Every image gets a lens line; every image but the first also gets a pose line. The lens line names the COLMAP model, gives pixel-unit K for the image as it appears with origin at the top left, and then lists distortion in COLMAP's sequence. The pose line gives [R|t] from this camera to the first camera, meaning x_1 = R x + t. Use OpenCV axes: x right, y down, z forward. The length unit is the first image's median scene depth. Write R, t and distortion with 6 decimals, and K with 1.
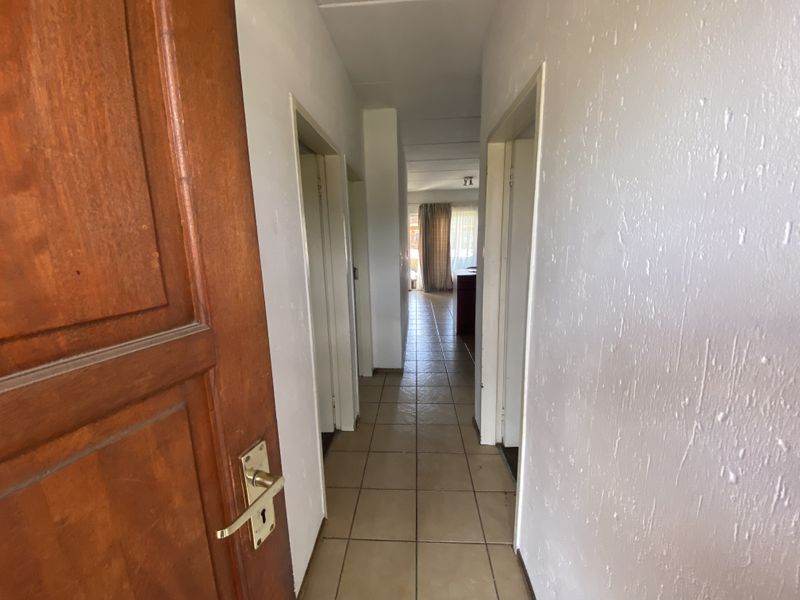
lens RADIAL K [[320.6, 0, 392.3], [0, 320.6, 306.6], [0, 0, 1]] dist [-0.002704, -0.005413]
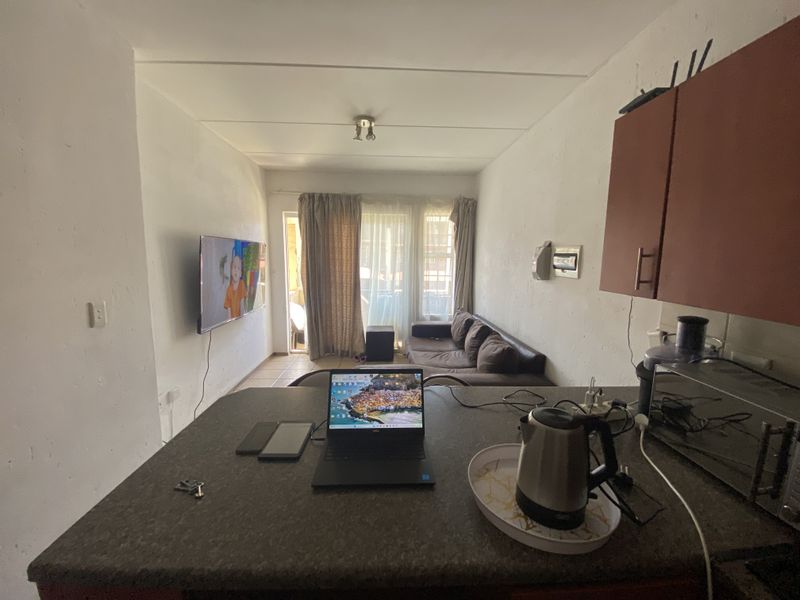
lens RADIAL K [[320.6, 0, 393.4], [0, 320.6, 300.4], [0, 0, 1]] dist [-0.002704, -0.005413]
pose [[0.992308, 0.024301, 0.121381, 0.377538], [-0.019398, 0.998954, -0.041408, -0.275982], [-0.122260, 0.038735, 0.991742, 1.014298]]
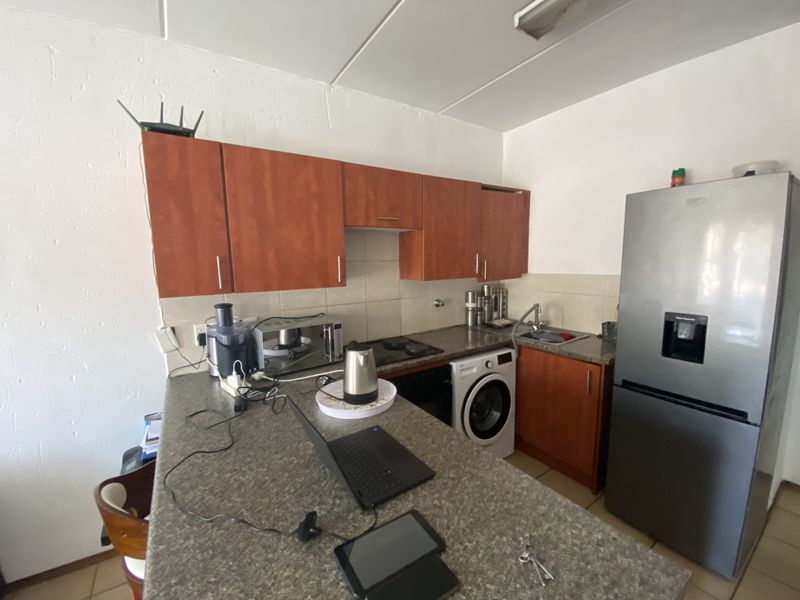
lens RADIAL K [[320.6, 0, 396.1], [0, 320.6, 298.9], [0, 0, 1]] dist [-0.002704, -0.005413]
pose [[-0.611993, -0.055406, 0.788920, 0.224332], [0.176800, 0.962712, 0.204762, -0.325277], [-0.770847, 0.264794, -0.579378, 1.302661]]
